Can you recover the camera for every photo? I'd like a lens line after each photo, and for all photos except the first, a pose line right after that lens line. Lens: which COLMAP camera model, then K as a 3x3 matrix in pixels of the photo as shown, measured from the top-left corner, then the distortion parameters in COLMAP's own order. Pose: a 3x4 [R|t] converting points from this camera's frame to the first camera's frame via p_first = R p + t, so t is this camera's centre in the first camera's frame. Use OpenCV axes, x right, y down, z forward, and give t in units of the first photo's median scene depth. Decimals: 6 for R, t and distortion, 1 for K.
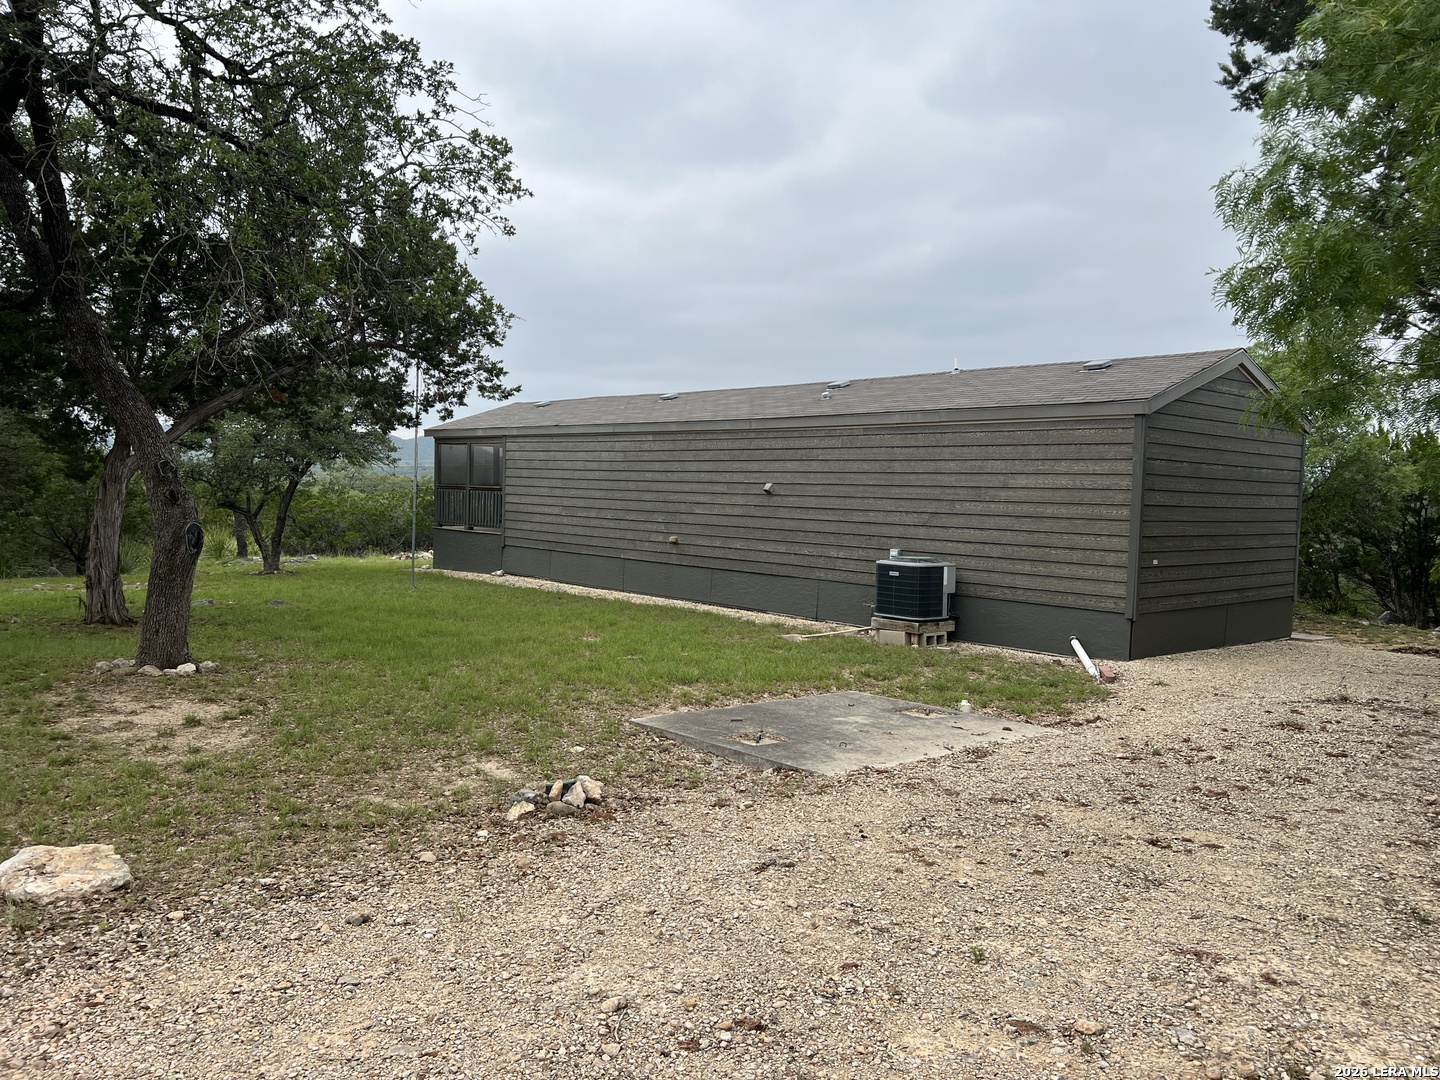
lens RADIAL K [[1072.1, 0, 721.0], [0, 1072.1, 544.0], [0, 0, 1]] dist [0.048440, -0.065184]
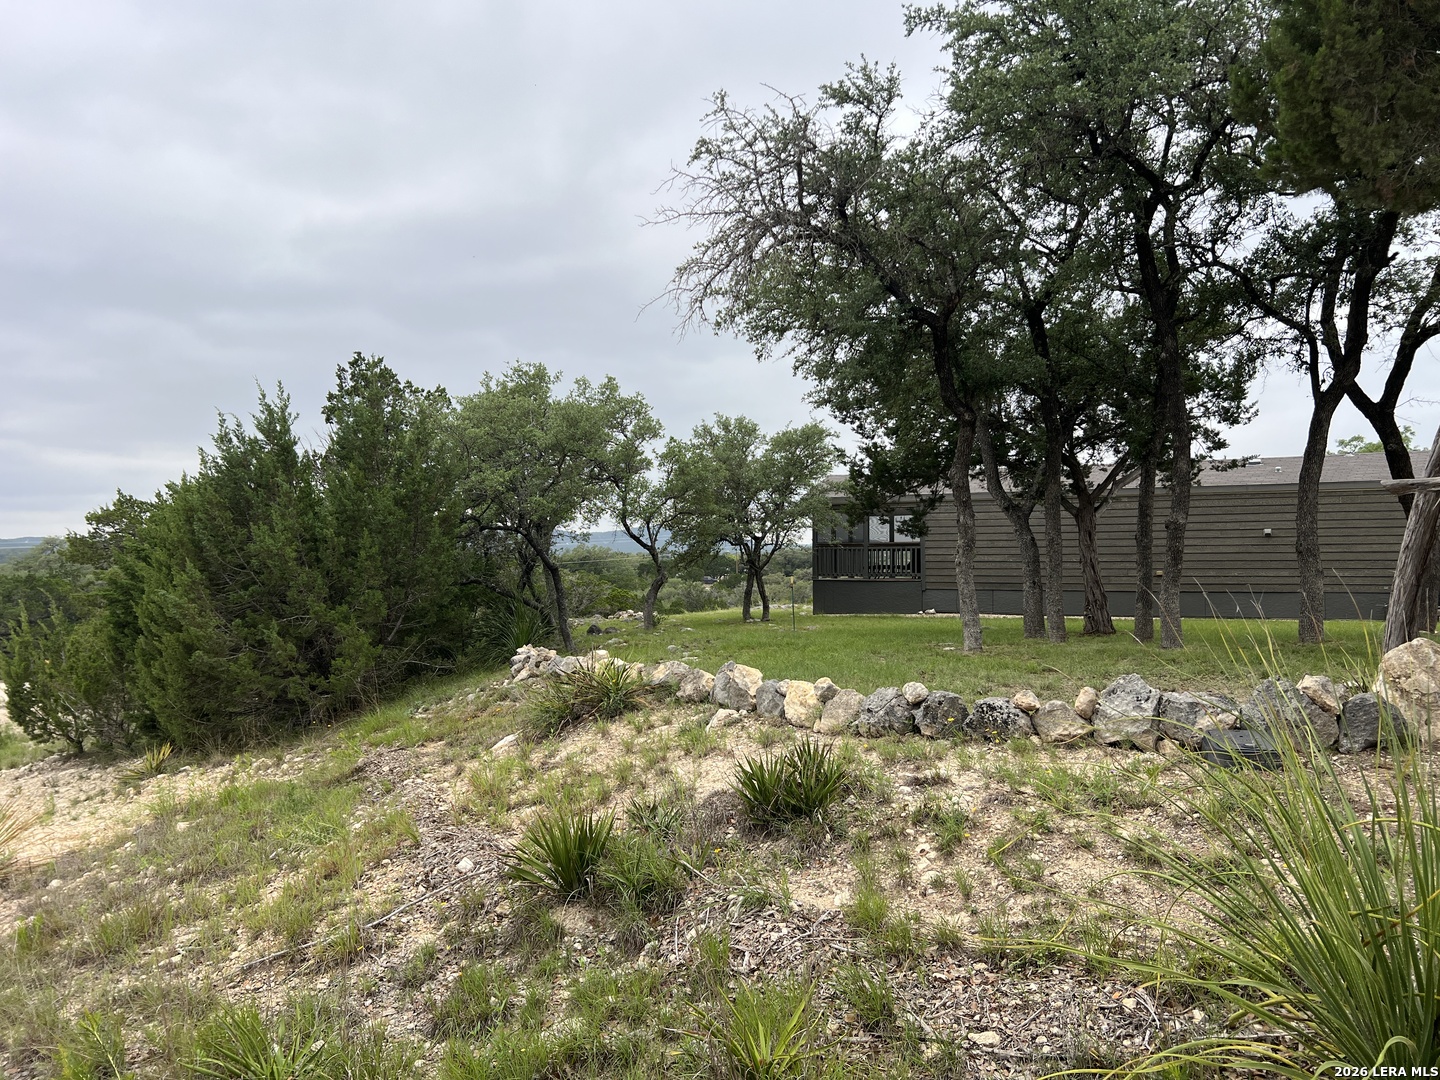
lens RADIAL K [[1072.1, 0, 717.2], [0, 1072.1, 539.3], [0, 0, 1]] dist [0.048440, -0.065184]
pose [[0.931613, -0.029697, 0.362238, -1.520678], [0.052315, 0.997234, -0.052790, -0.005969], [-0.359668, 0.068131, 0.930590, -0.117694]]
